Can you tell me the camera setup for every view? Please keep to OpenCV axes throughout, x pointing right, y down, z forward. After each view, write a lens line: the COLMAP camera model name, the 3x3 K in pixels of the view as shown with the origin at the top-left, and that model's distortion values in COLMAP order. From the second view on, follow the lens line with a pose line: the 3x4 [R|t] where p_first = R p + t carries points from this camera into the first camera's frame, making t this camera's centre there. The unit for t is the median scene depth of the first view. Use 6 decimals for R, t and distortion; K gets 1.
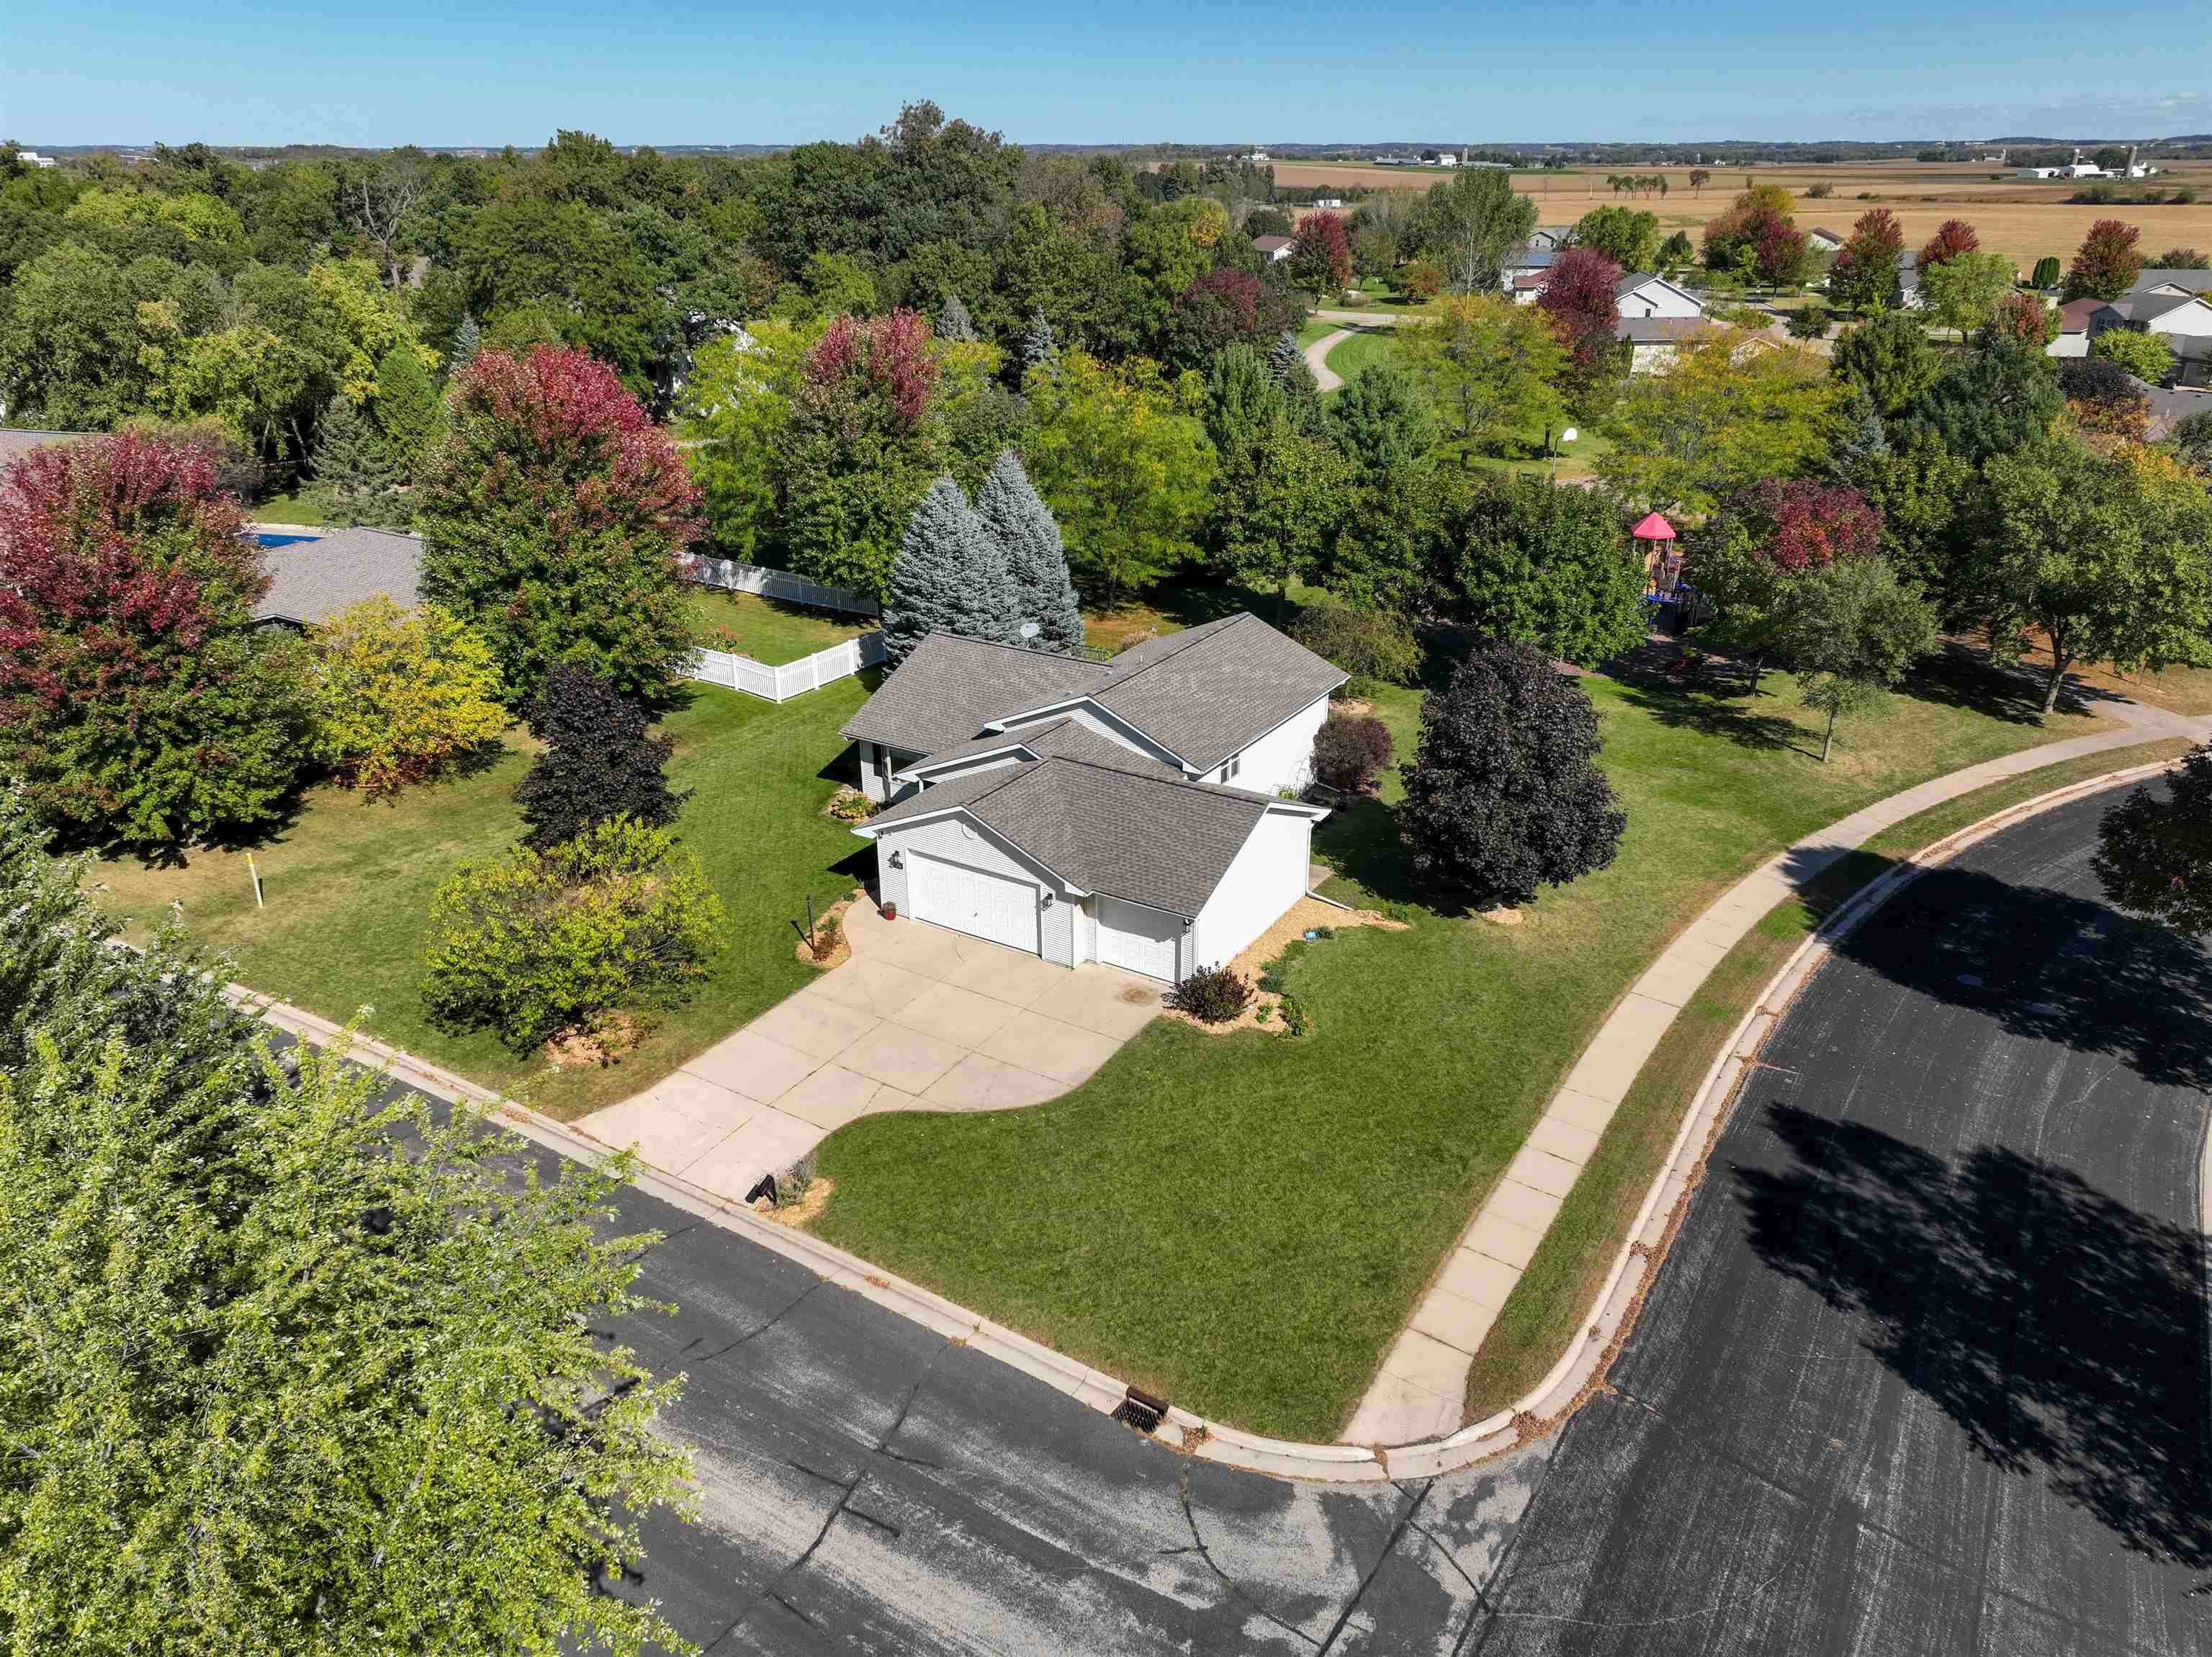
lens RADIAL K [[1550.3, 0, 1109.7], [0, 1550.3, 837.8], [0, 0, 1]] dist [-0.003792, 0.018451]
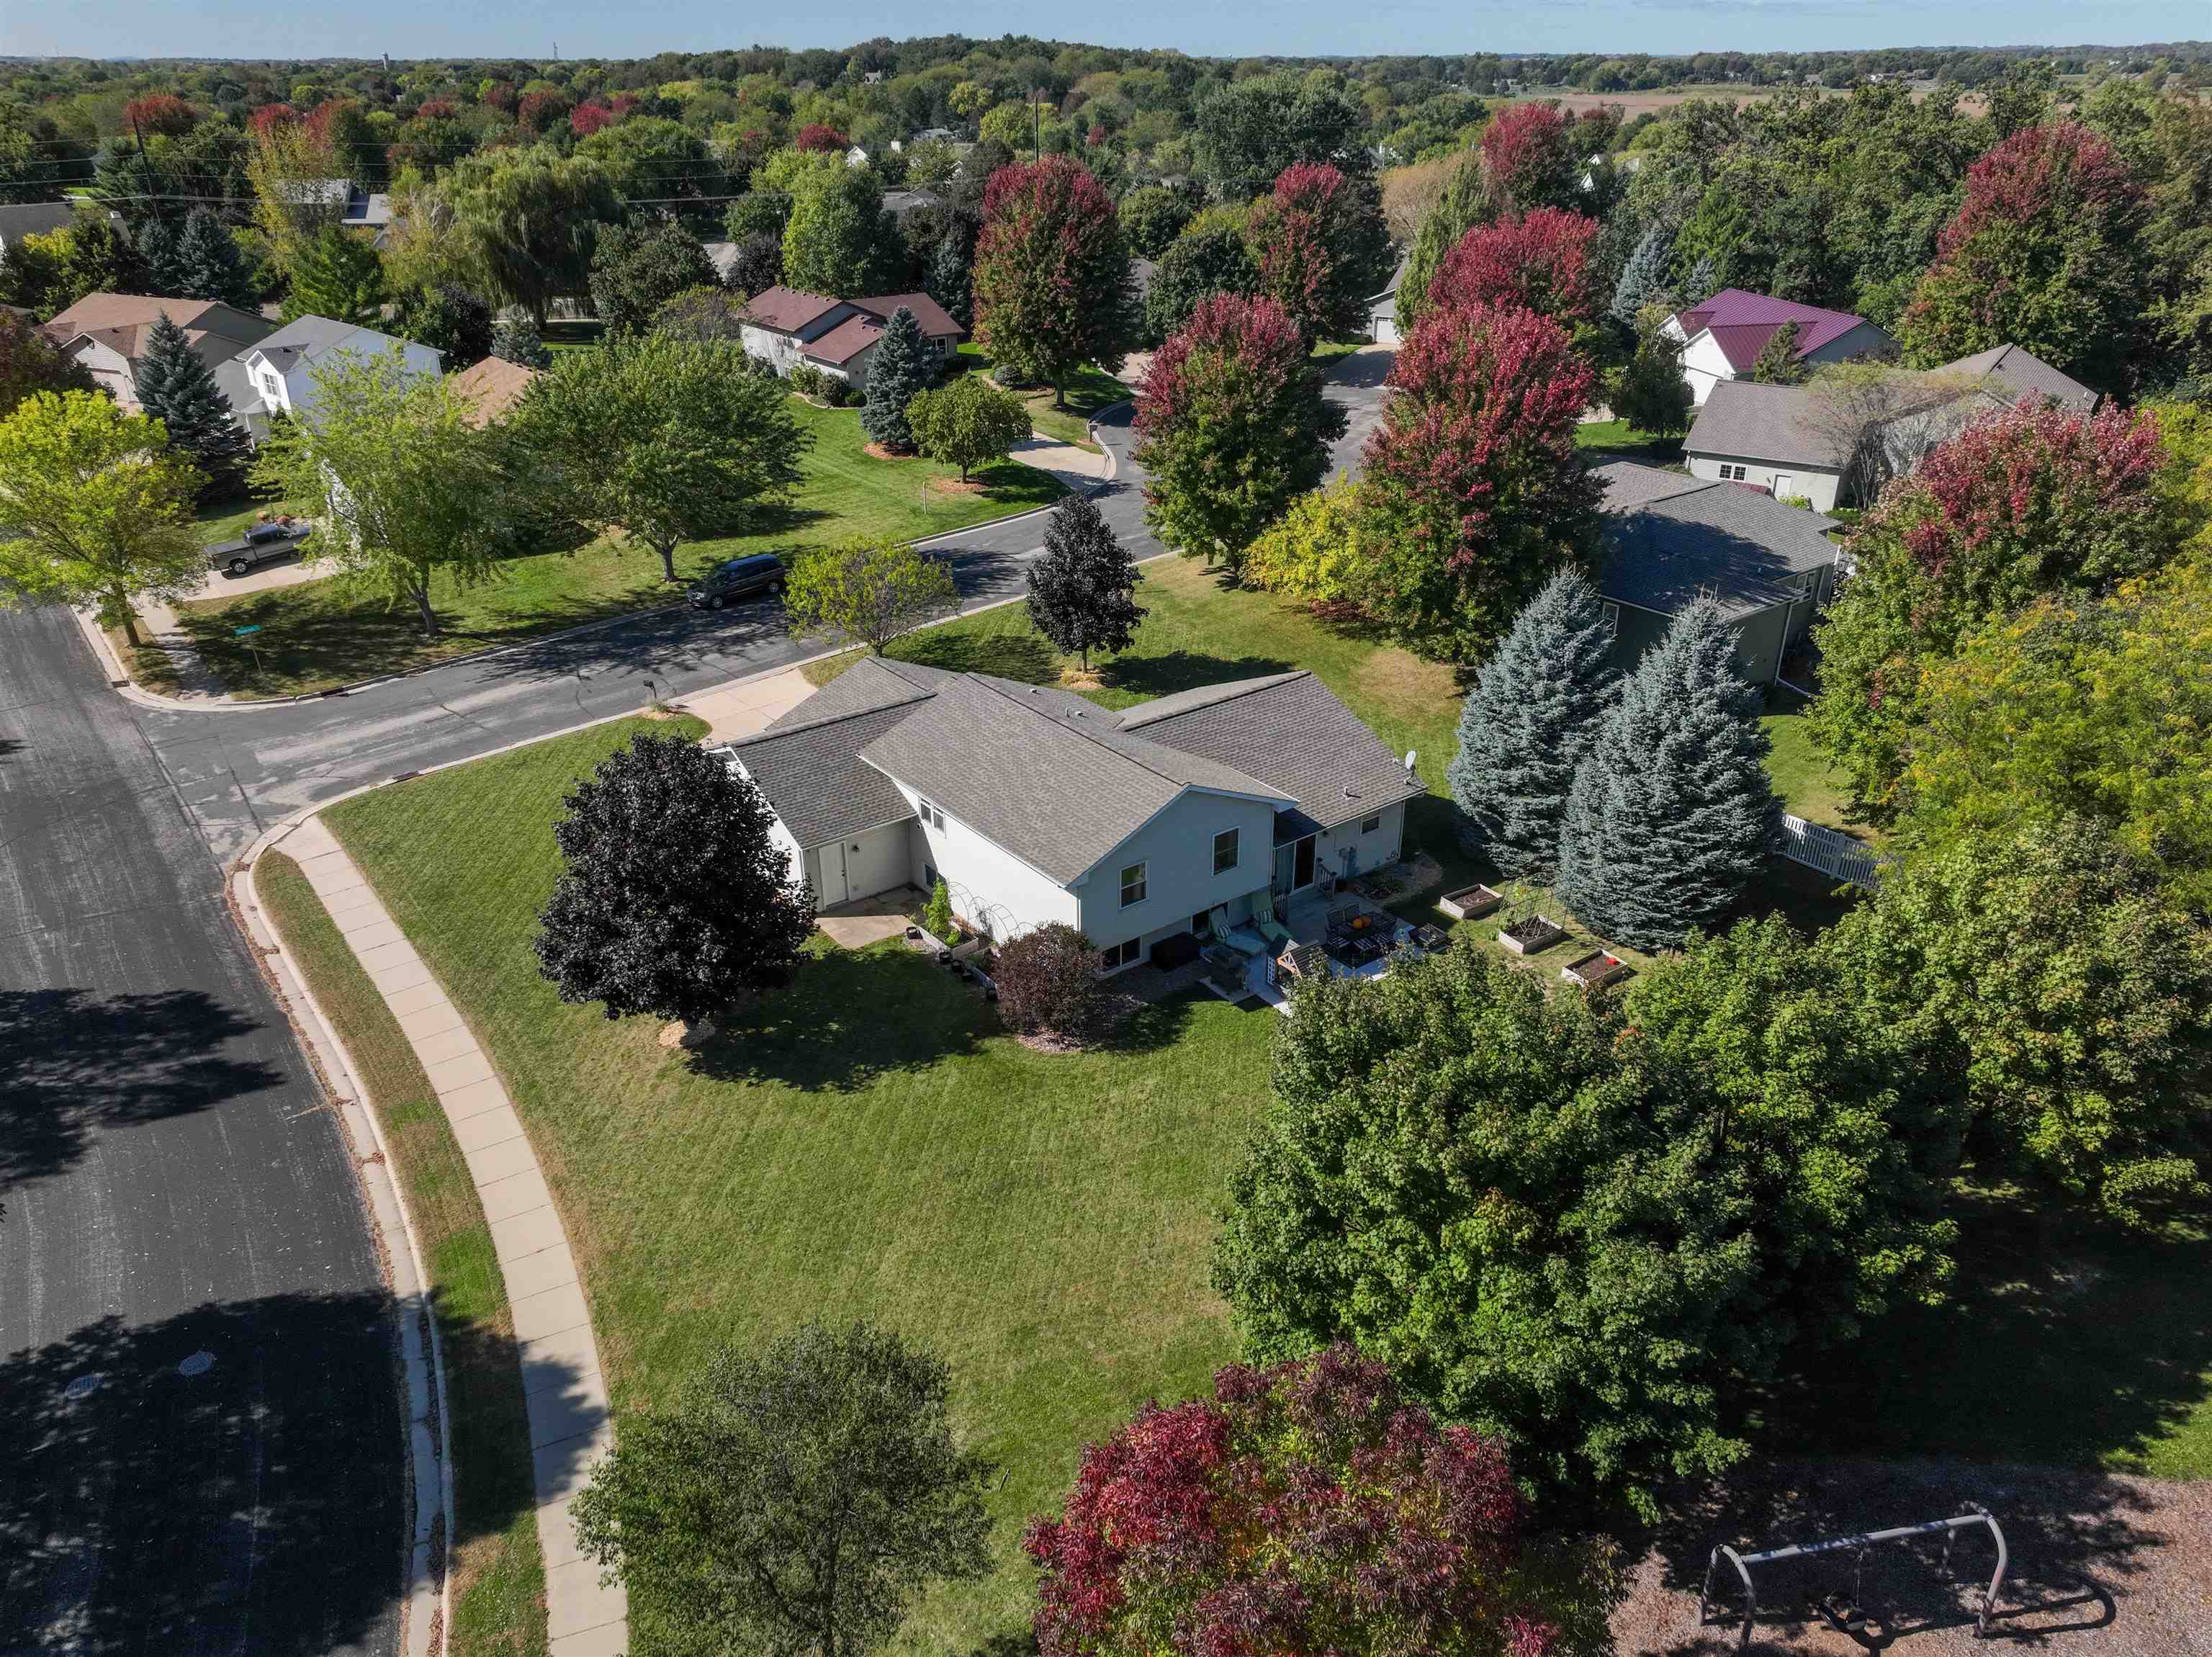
lens RADIAL K [[1550.3, 0, 1109.8], [0, 1550.3, 839.5], [0, 0, 1]] dist [-0.003792, 0.018451]
pose [[-0.352066, 0.426290, -0.833263, 0.833484], [-0.378546, 0.749351, 0.543302, -0.587622], [0.856010, 0.506706, -0.102450, 1.216150]]
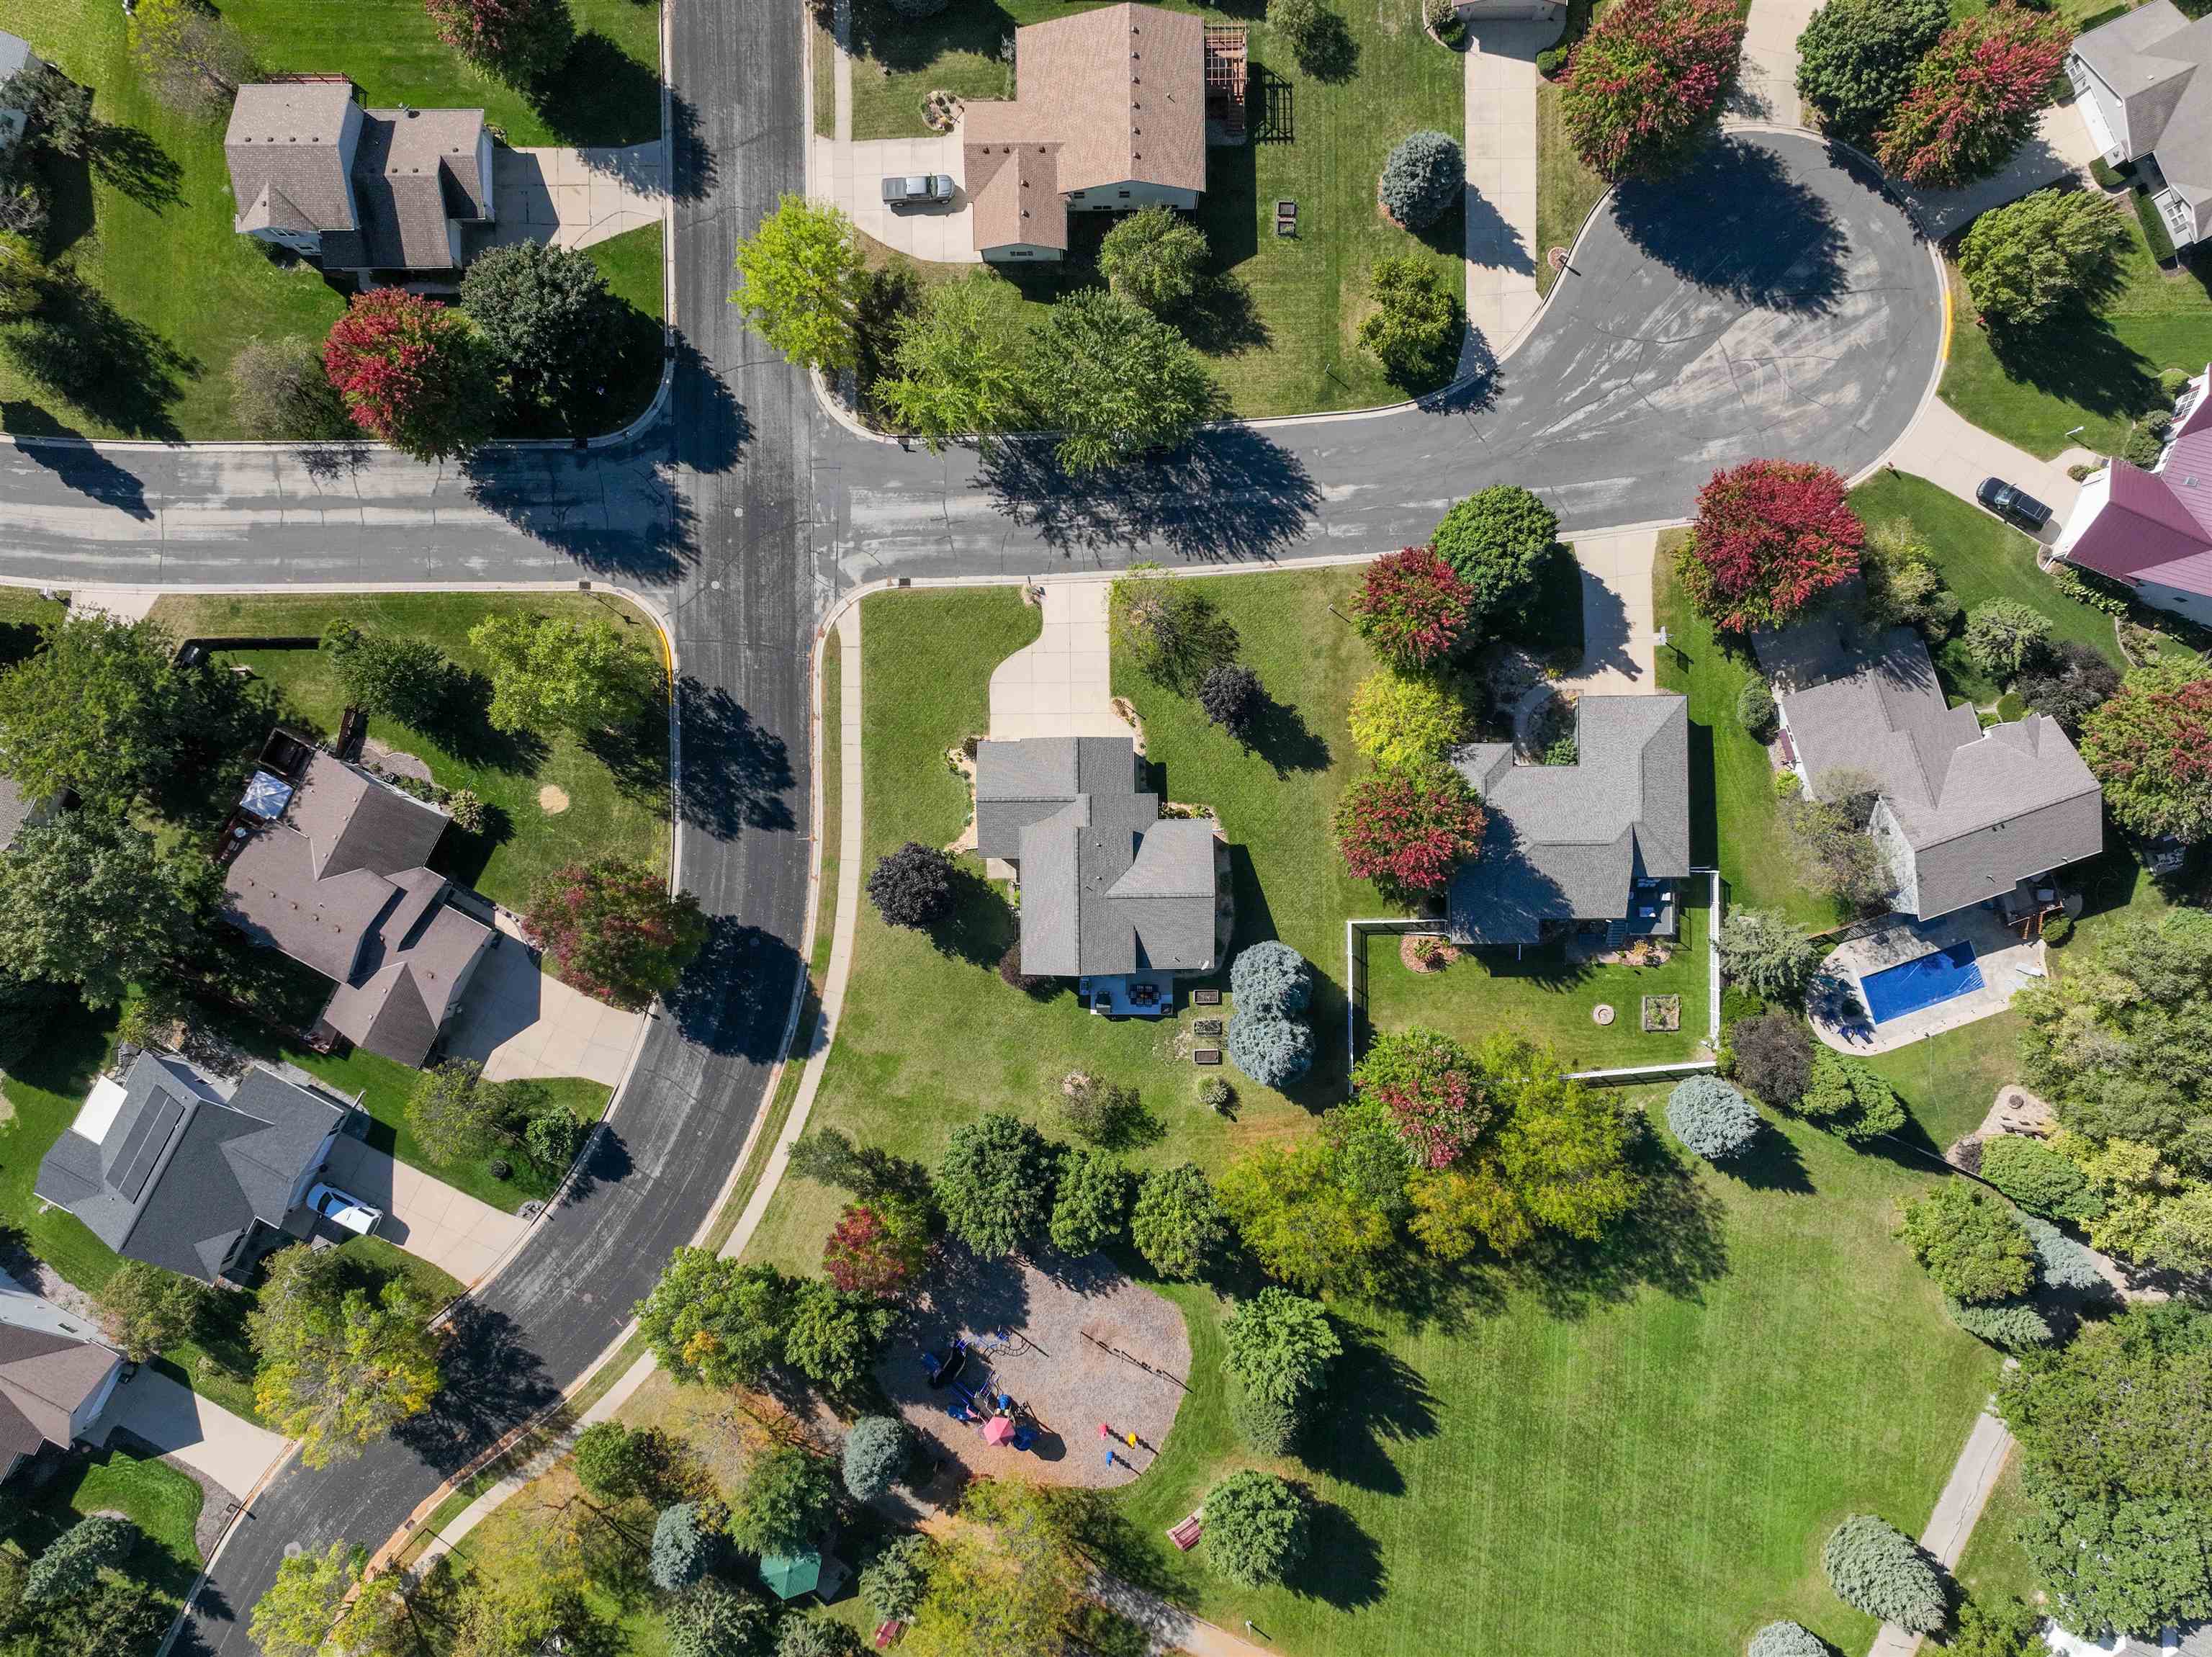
lens RADIAL K [[1550.3, 0, 1100.2], [0, 1550.3, 791.6], [0, 0, 1]] dist [-0.003792, 0.018451]
pose [[-0.843622, 0.536938, 0.000047, -0.071332], [-0.209000, -0.328455, 0.921106, -2.187015], [0.494592, 0.777055, 0.389311, 0.068630]]
